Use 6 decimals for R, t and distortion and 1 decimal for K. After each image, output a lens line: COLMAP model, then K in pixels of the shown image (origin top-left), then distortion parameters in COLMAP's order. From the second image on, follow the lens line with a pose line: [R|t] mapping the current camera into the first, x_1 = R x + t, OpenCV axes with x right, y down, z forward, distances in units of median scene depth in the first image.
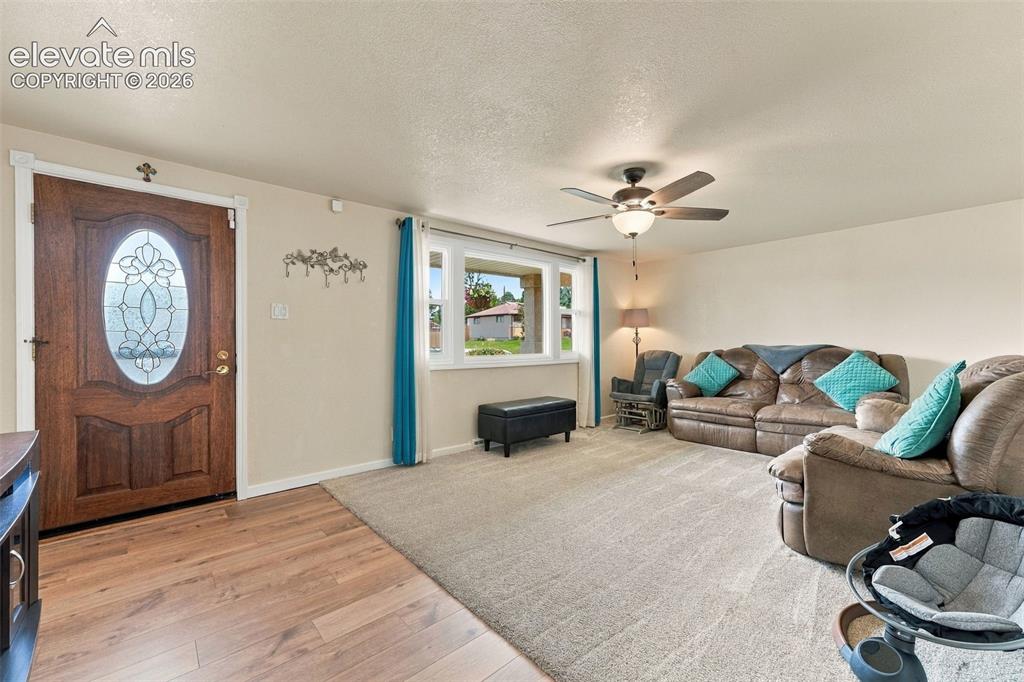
lens RADIAL K [[415.2, 0, 507.6], [0, 415.2, 341.5], [0, 0, 1]] dist [-0.000322, 0.015606]
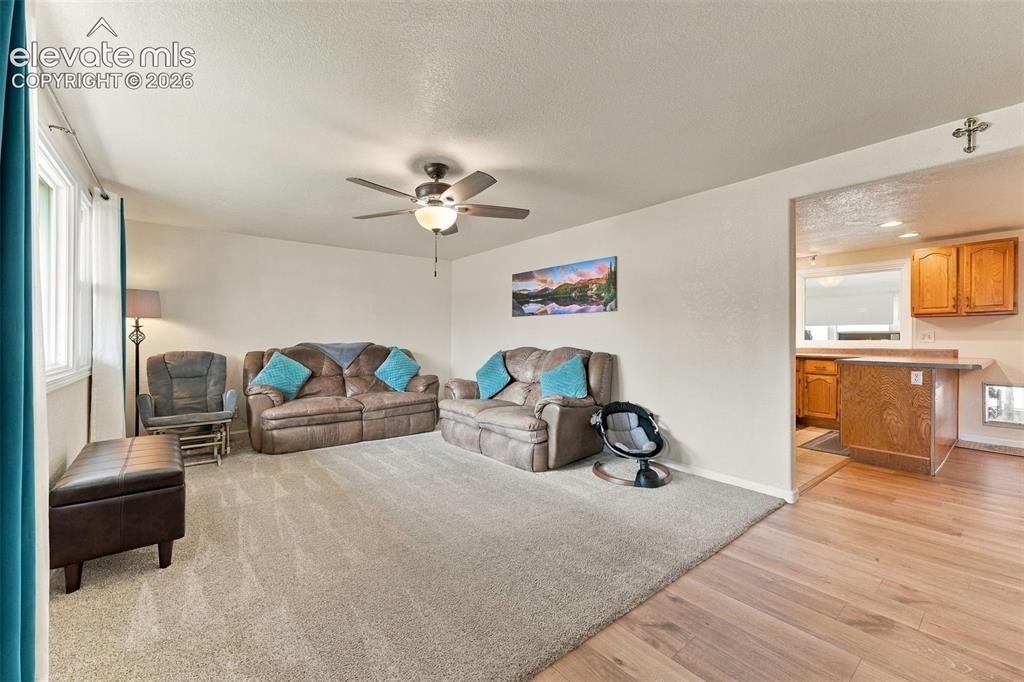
lens RADIAL K [[424.7, 0, 510.6], [0, 424.7, 338.5], [0, 0, 1]] dist [-0.032538, 0.018345]
pose [[0.042496, 0.005246, 0.999083, -0.609400], [-0.004610, 0.999977, -0.005054, 0.000658], [-0.999086, -0.004391, 0.042519, 0.688144]]
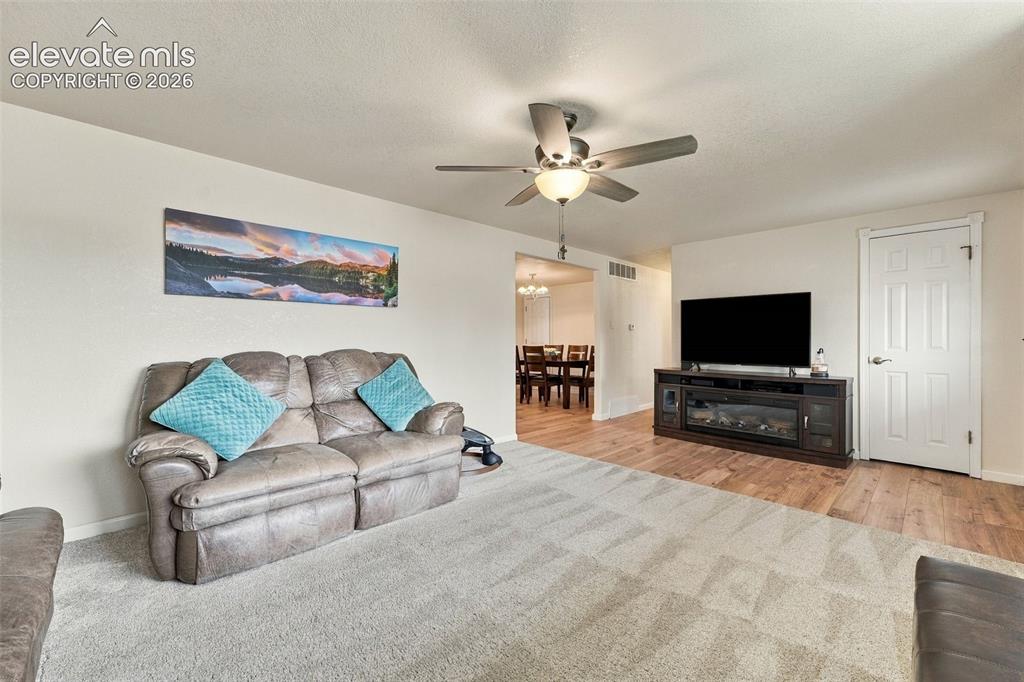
lens RADIAL K [[413.2, 0, 514.8], [0, 413.2, 343.2], [0, 0, 1]] dist [-0.031104, 0.015303]
pose [[-0.998542, 0.004379, -0.053801, 0.371916], [0.004047, 0.999972, 0.006275, 0.000966], [0.053827, 0.006048, -0.998532, 1.537210]]
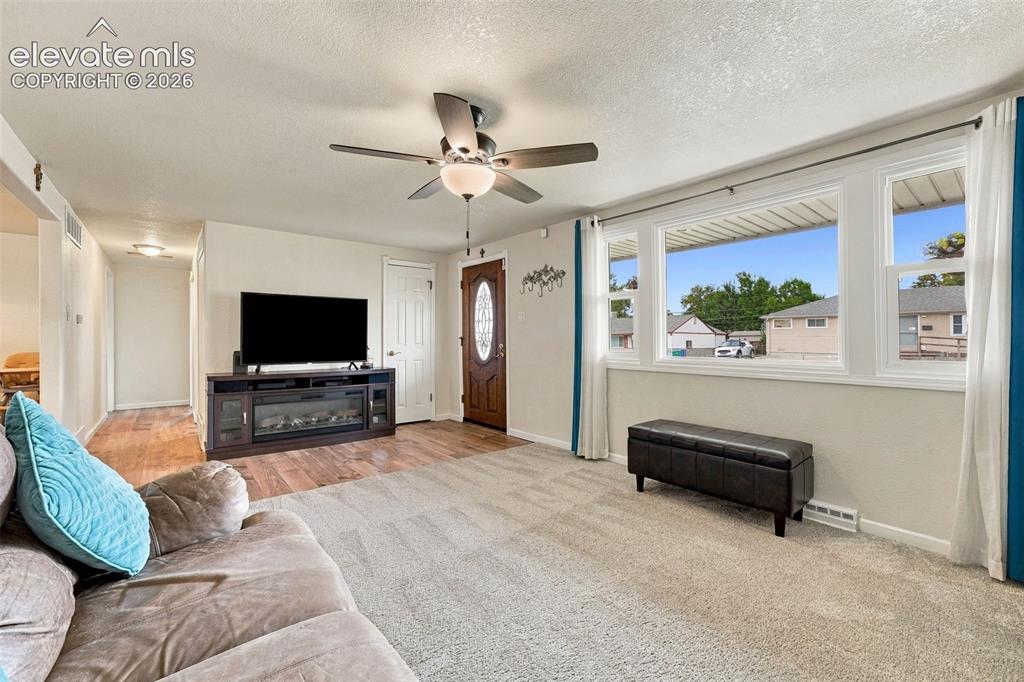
lens RADIAL K [[424.7, 0, 510.6], [0, 424.7, 338.5], [0, 0, 1]] dist [-0.032538, 0.018345]
pose [[-0.025518, 0.003277, -0.999669, 0.928377], [0.000071, 0.999995, 0.003276, -0.002314], [0.999674, 0.000013, -0.025518, 0.954693]]
